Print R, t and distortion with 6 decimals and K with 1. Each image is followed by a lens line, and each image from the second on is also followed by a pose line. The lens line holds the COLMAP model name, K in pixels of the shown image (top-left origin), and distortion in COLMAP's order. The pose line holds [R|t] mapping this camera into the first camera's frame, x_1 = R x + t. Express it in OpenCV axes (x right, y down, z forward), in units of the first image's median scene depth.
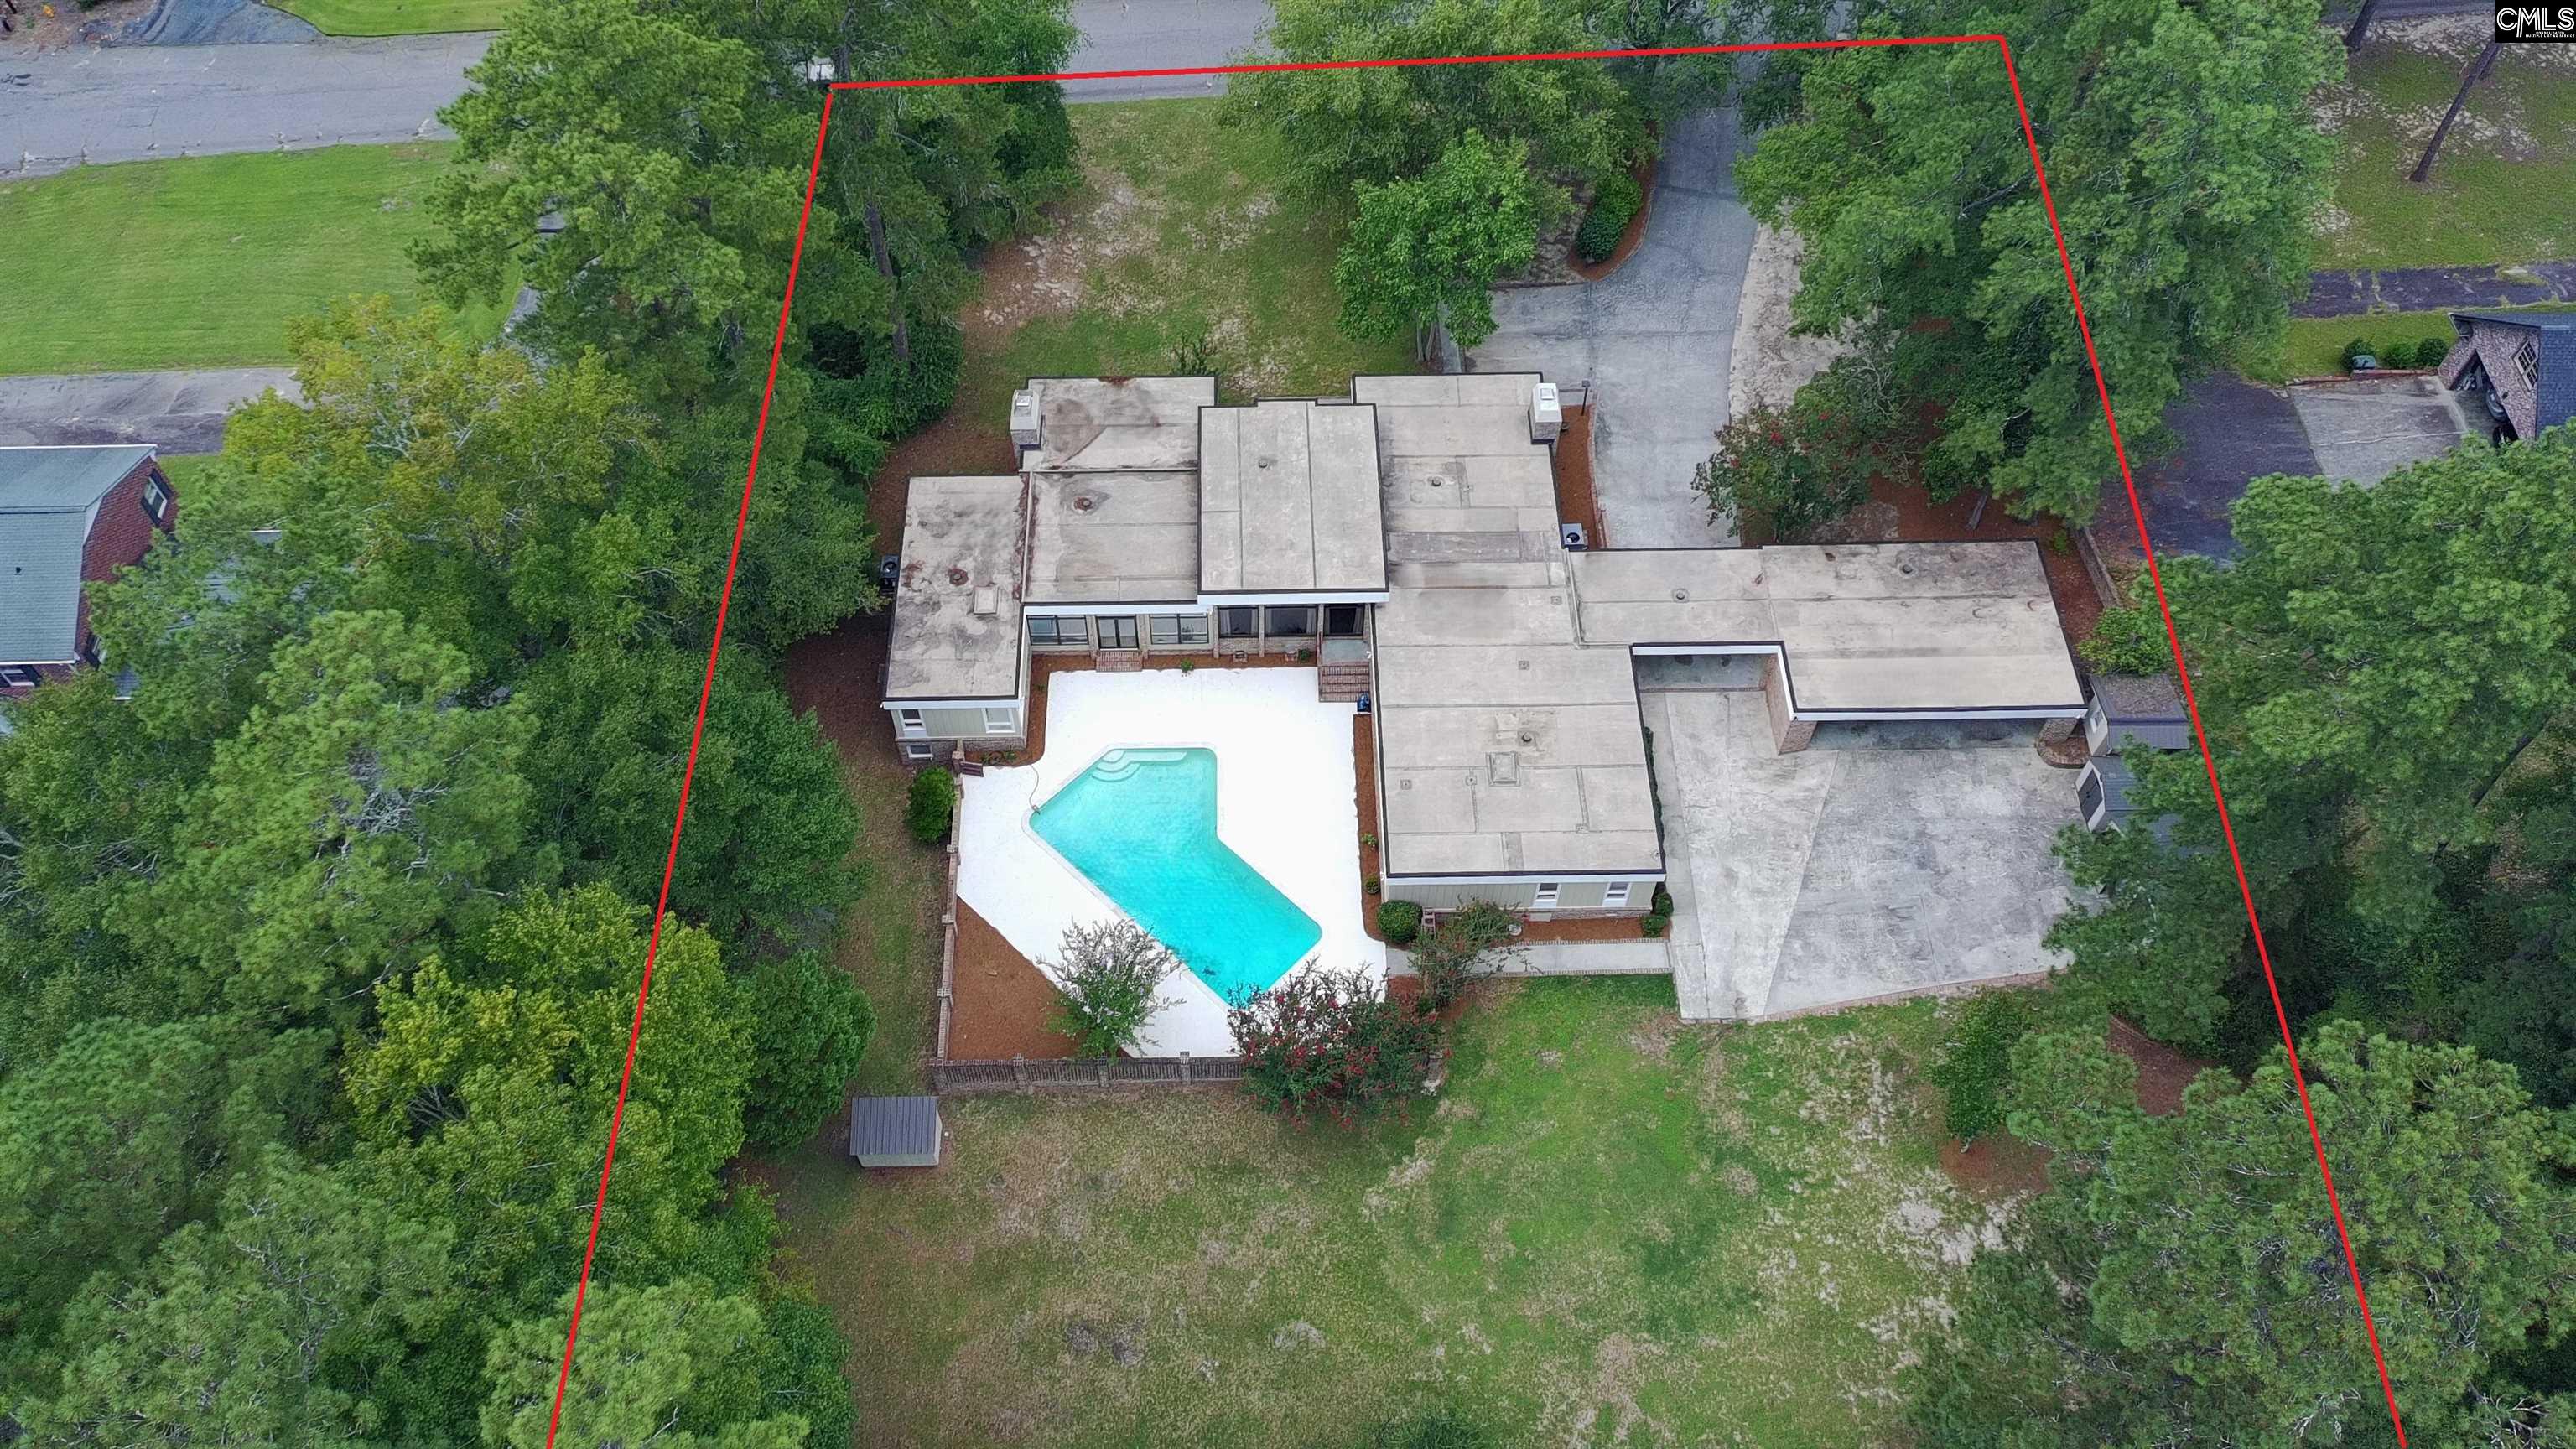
lens RADIAL K [[1995.1, 0, 1274.0], [0, 1995.1, 722.7], [0, 0, 1]] dist [0.058989, -0.051468]
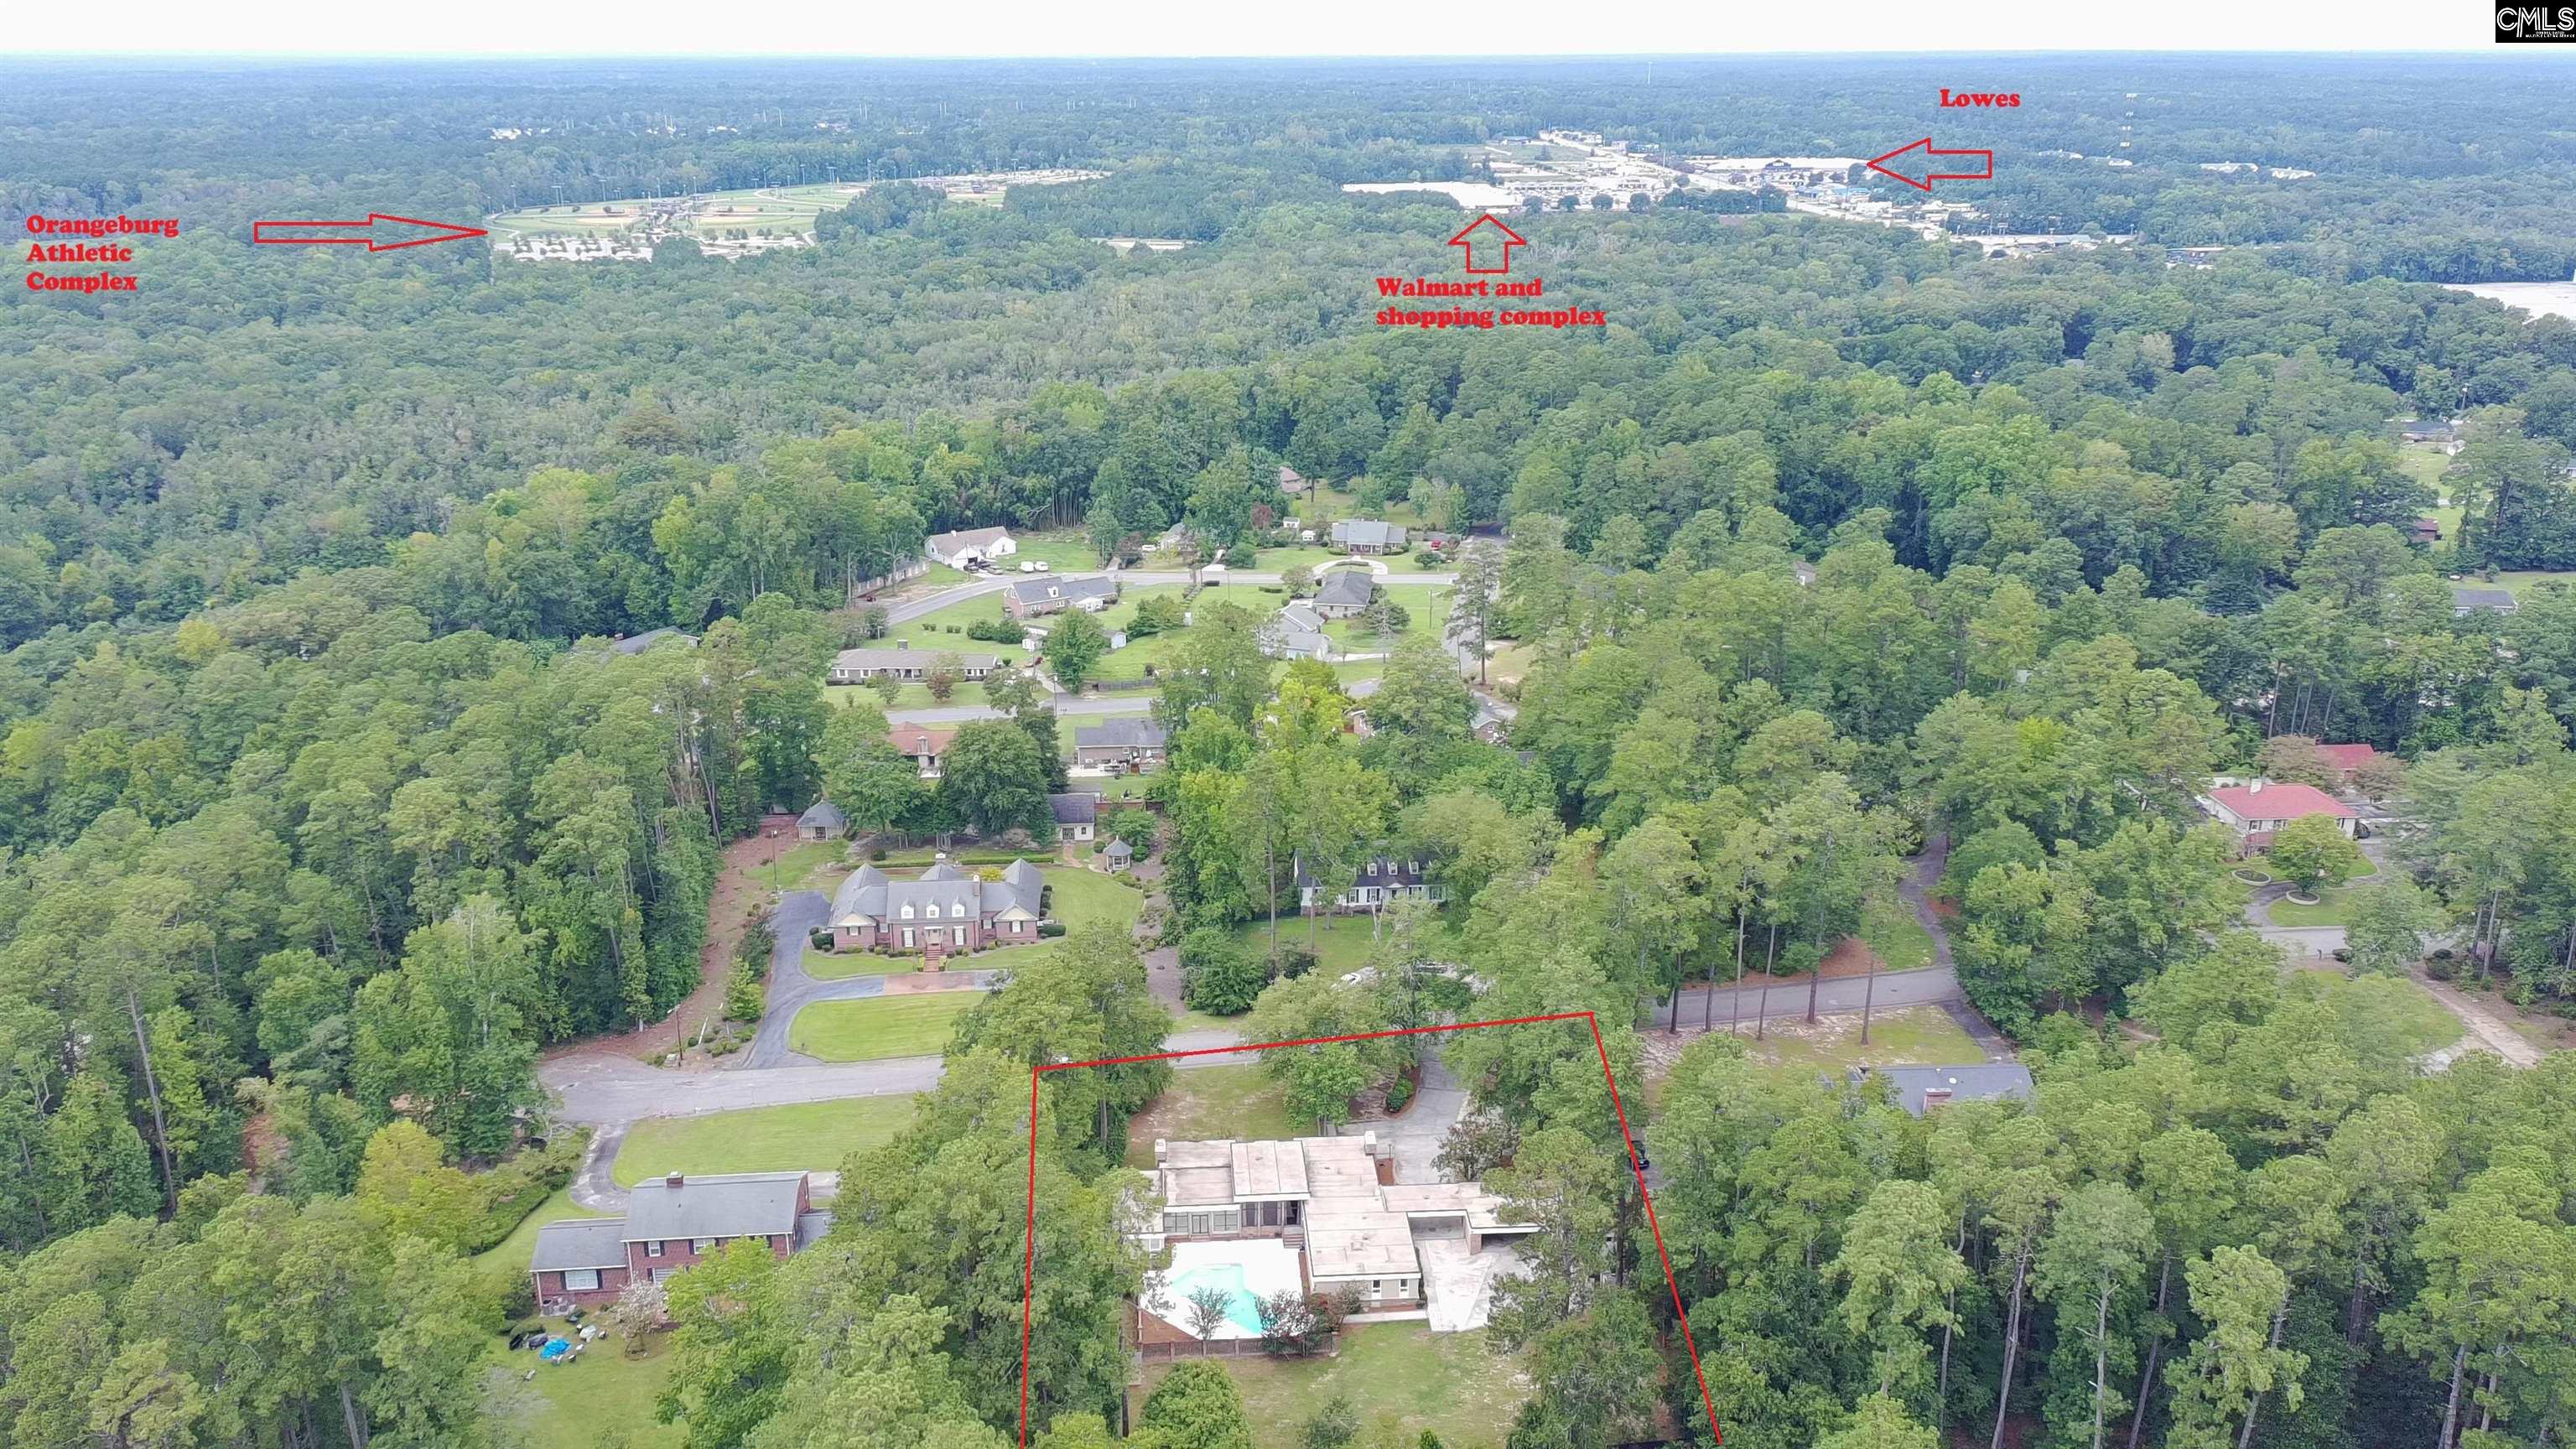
lens RADIAL K [[1995.1, 0, 1283.3], [0, 1995.1, 724.4], [0, 0, 1]] dist [0.058989, -0.051468]
pose [[0.998851, -0.025702, 0.040450, -0.061622], [0.044665, 0.805227, -0.591283, 0.936027], [-0.017374, 0.592410, 0.805449, -1.368765]]
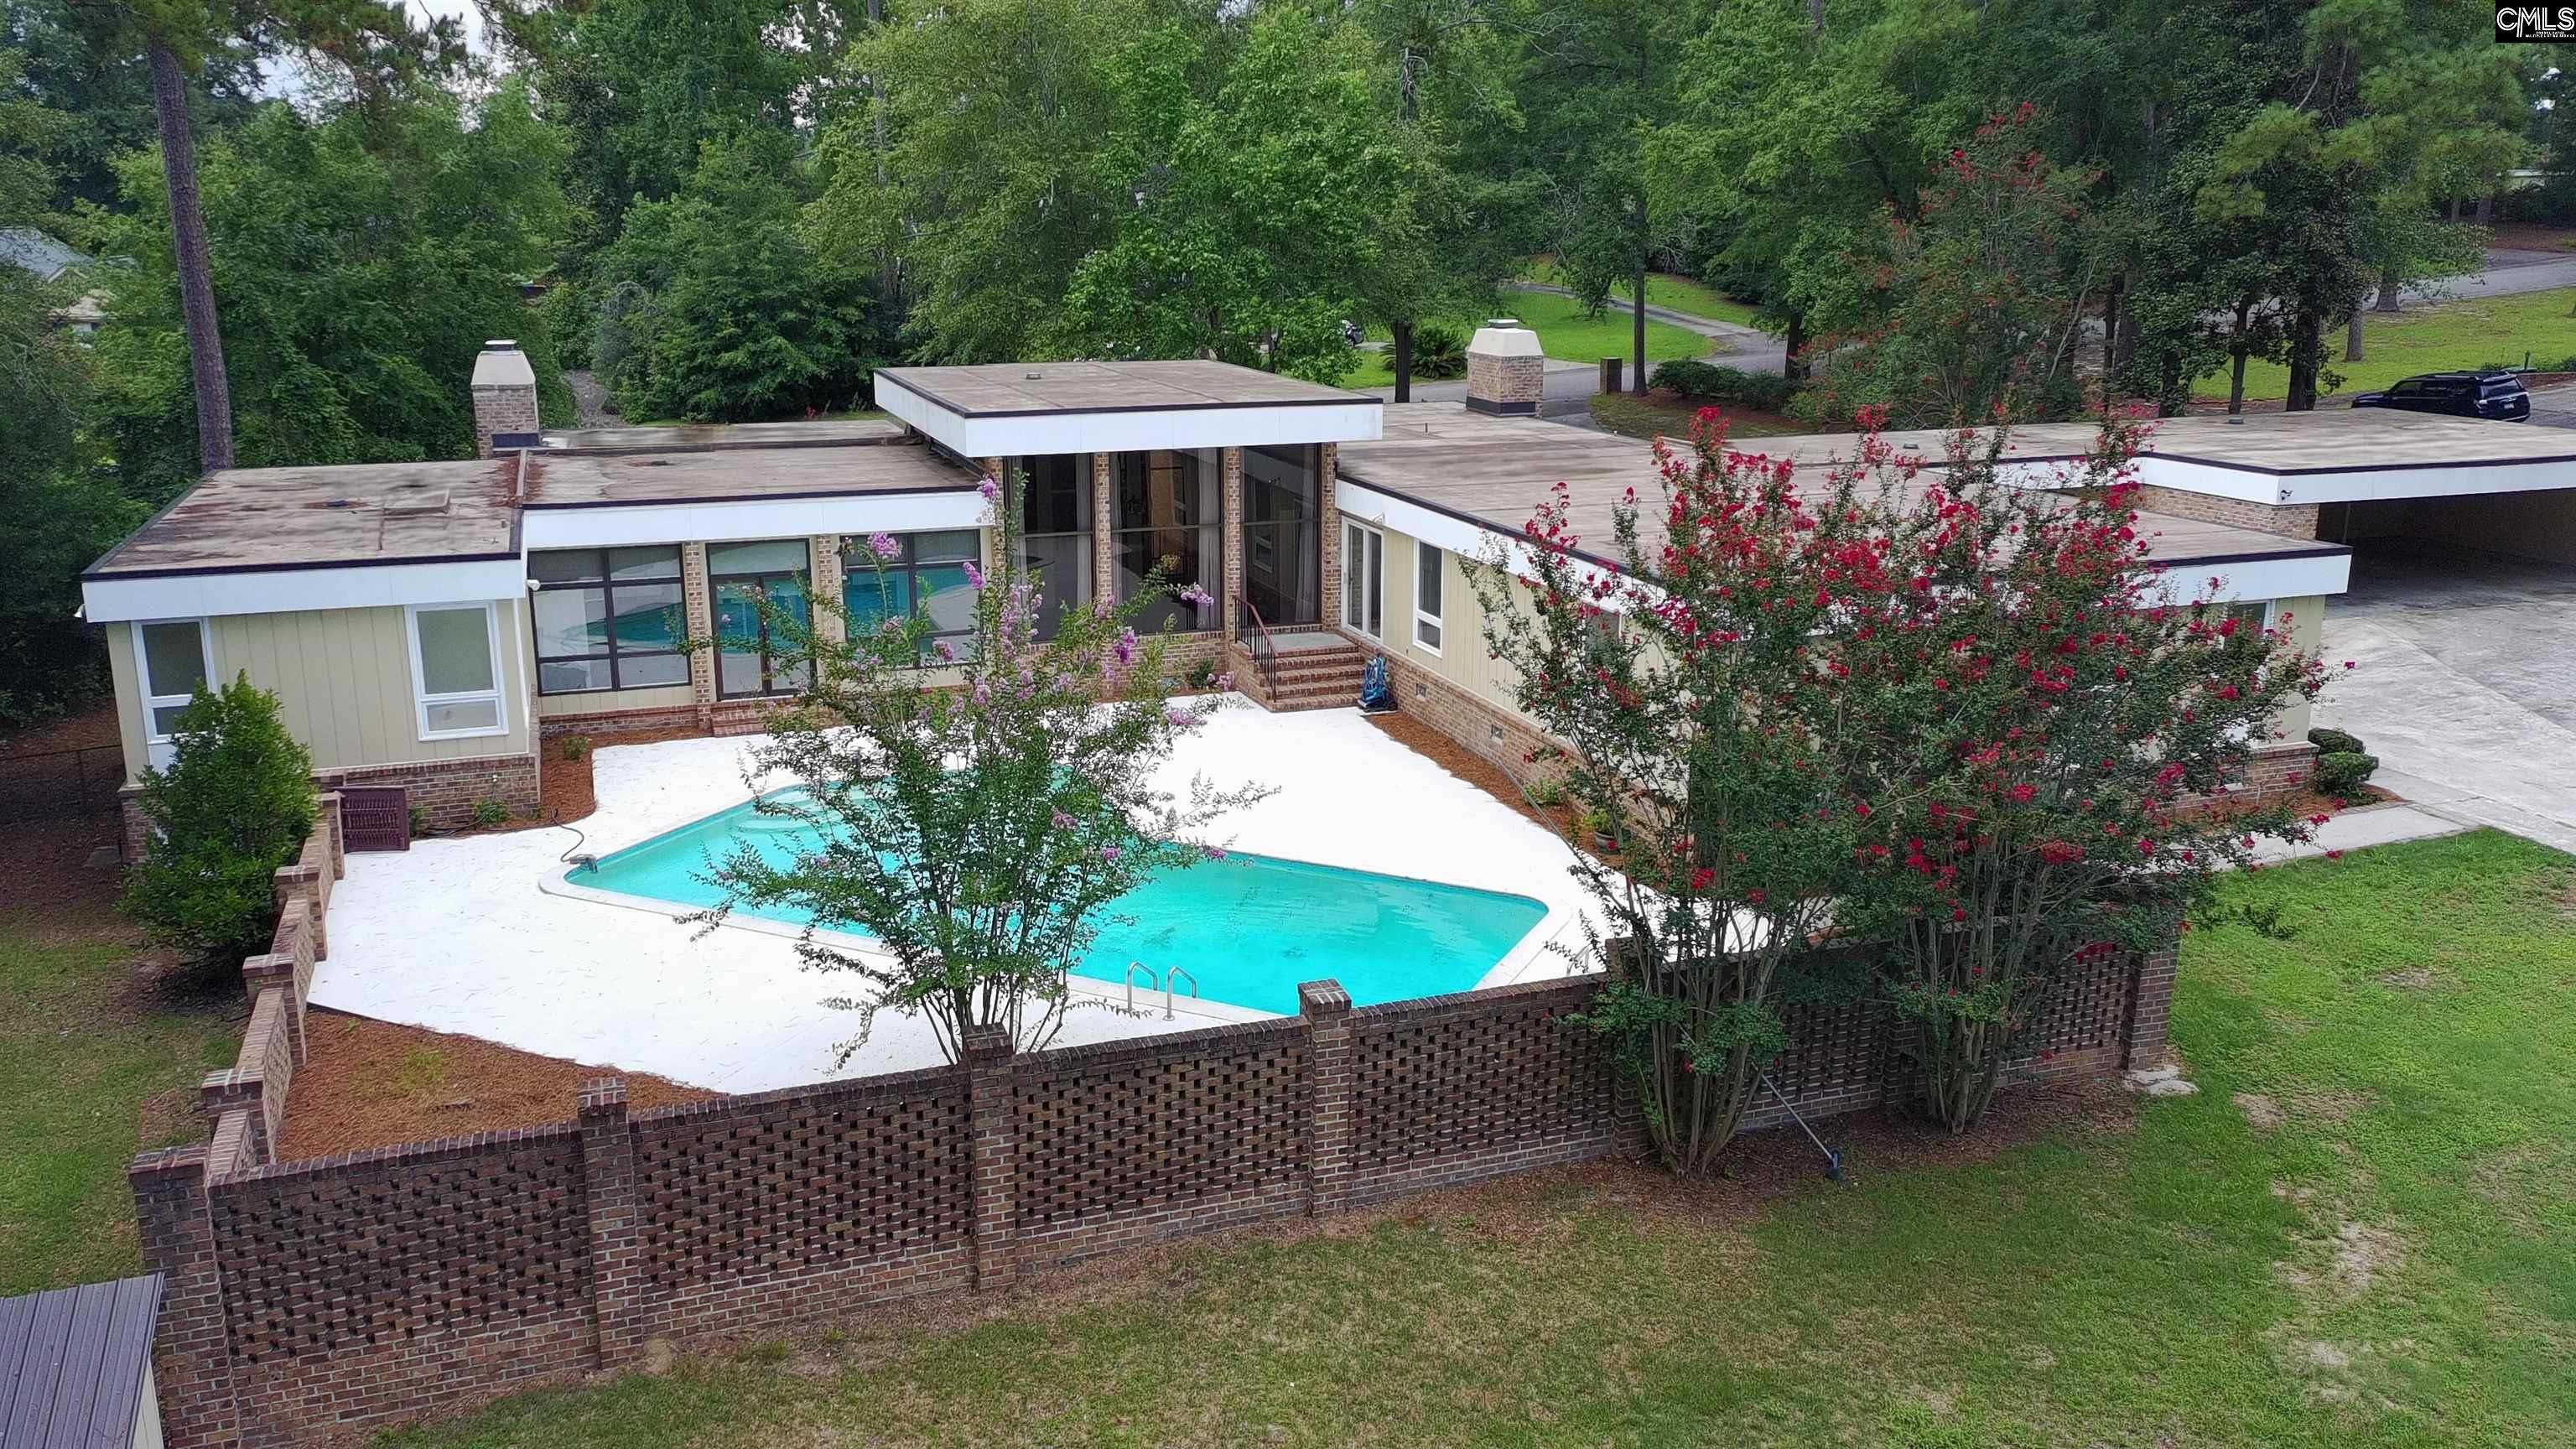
lens RADIAL K [[1995.1, 0, 1289.6], [0, 1995.1, 723.1], [0, 0, 1]] dist [0.058989, -0.051468]
pose [[0.947862, -0.076159, 0.309447, -0.108045], [0.256270, 0.759350, -0.598091, 0.253041], [-0.189429, 0.646210, 0.739276, 0.705668]]
